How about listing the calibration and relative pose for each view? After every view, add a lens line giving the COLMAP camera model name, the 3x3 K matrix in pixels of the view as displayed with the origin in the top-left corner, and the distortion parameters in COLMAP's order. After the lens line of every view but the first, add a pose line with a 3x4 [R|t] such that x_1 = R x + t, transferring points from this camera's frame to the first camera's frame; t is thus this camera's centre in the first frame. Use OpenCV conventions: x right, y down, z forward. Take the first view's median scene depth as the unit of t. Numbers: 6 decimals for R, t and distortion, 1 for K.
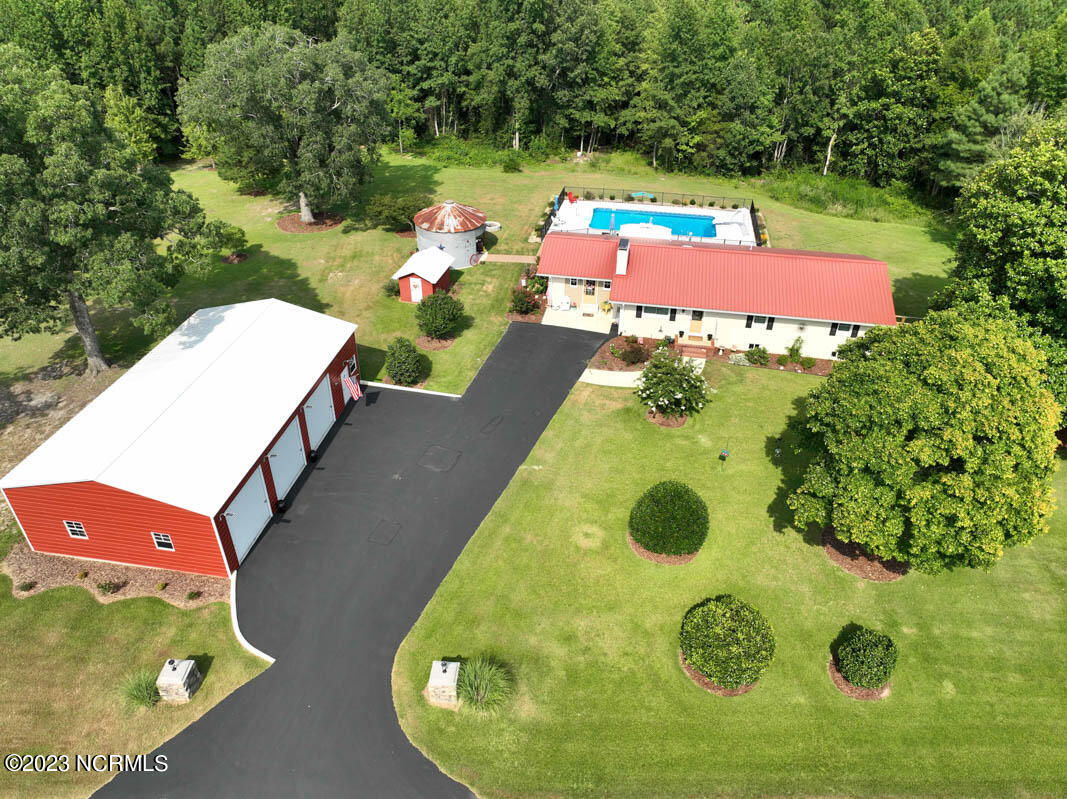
lens RADIAL K [[750.1, 0, 533.5], [0, 750.1, 399.5], [0, 0, 1]] dist [0.011634, 0.000628]
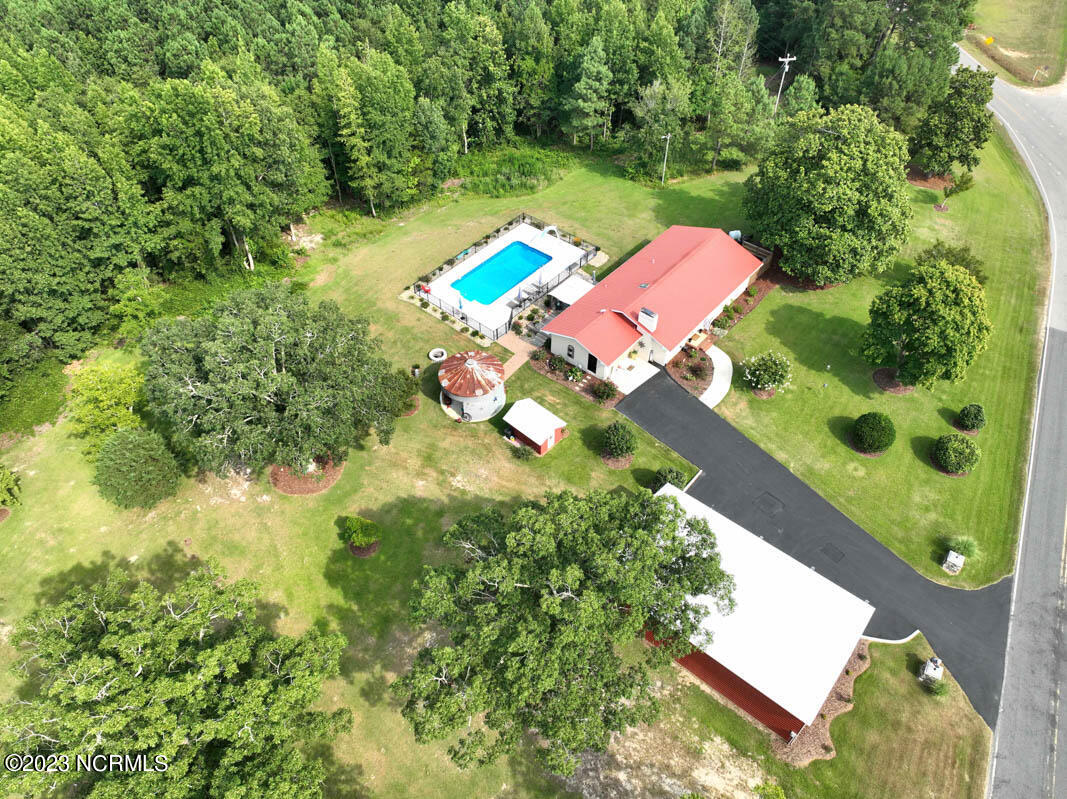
lens RADIAL K [[750.1, 0, 533.5], [0, 750.1, 399.5], [0, 0, 1]] dist [0.011634, 0.000628]
pose [[0.500012, -0.626989, 0.597388, -0.923808], [0.486789, 0.774003, 0.404914, -0.756701], [-0.716257, 0.088340, 0.692222, 0.218810]]
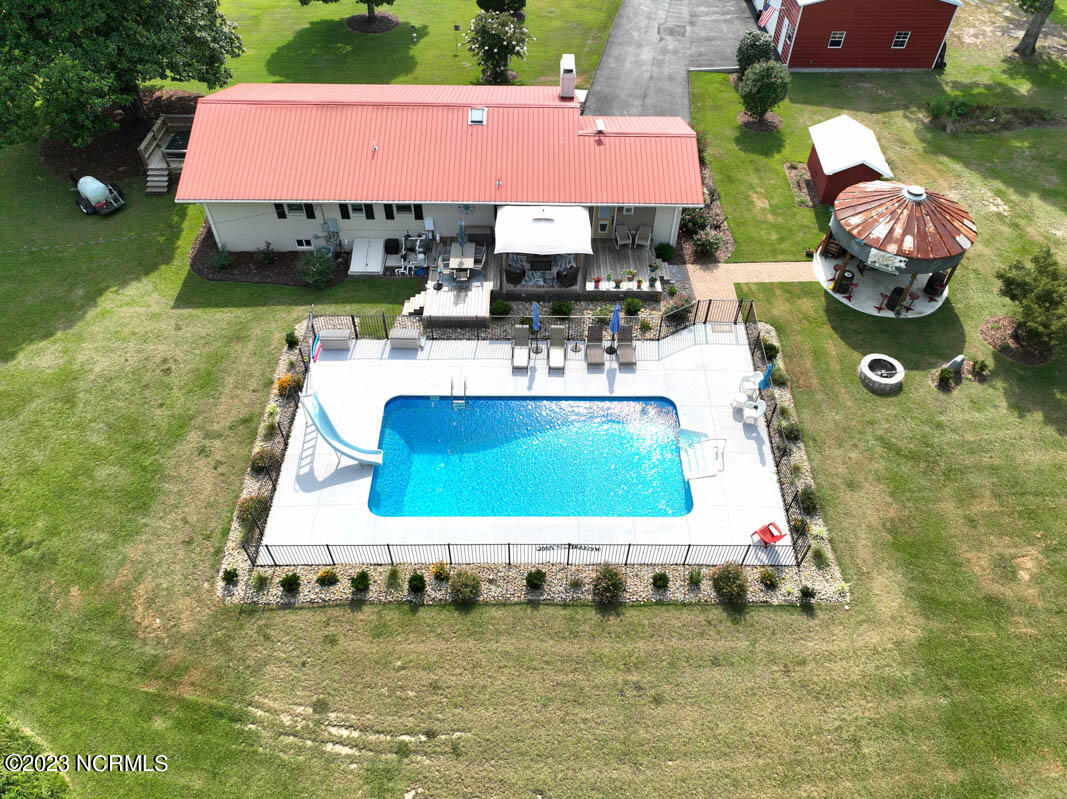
lens RADIAL K [[750.1, 0, 533.5], [0, 750.1, 399.5], [0, 0, 1]] dist [0.011634, 0.000628]
pose [[-0.984605, 0.115659, -0.131054, 0.289996], [-0.113967, 0.143687, 0.983039, -0.893300], [0.132528, 0.982841, -0.128294, 1.436658]]
